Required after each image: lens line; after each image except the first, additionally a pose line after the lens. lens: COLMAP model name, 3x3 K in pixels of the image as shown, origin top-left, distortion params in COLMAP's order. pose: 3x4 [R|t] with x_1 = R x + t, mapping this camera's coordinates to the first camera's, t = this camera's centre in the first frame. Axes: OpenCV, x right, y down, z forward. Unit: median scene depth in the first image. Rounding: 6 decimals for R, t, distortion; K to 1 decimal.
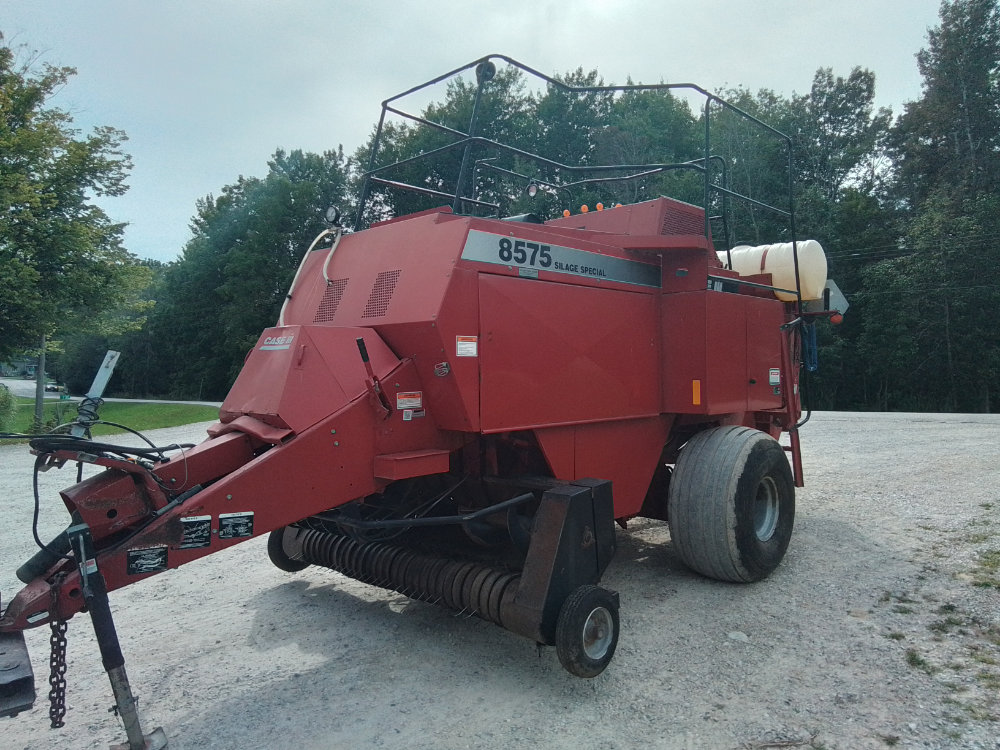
lens RADIAL K [[921.3, 0, 500.0], [0, 921.3, 375.0], [0, 0, 1]] dist [0.064687, -0.141982]
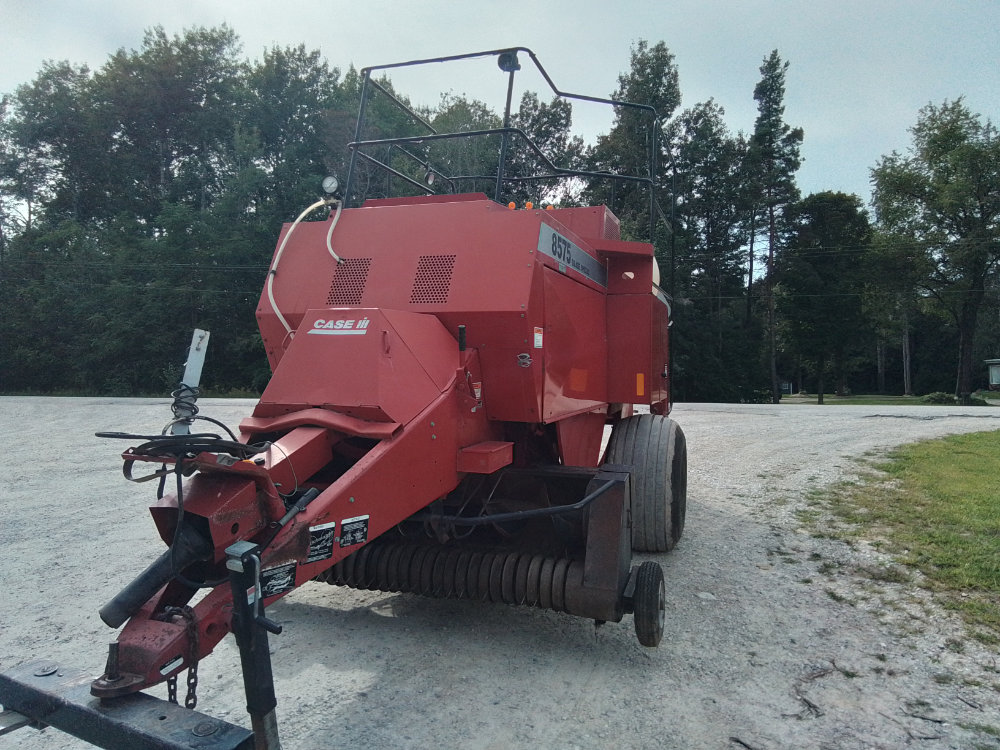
lens RADIAL K [[928.8, 0, 500.0], [0, 928.8, 375.0], [0, 0, 1]] dist [0.093574, -0.208998]
pose [[0.844135, 0.011613, 0.536006, -0.291509], [-0.016838, 0.999846, 0.004856, 0.002471], [-0.535867, -0.013125, 0.844200, 0.077081]]
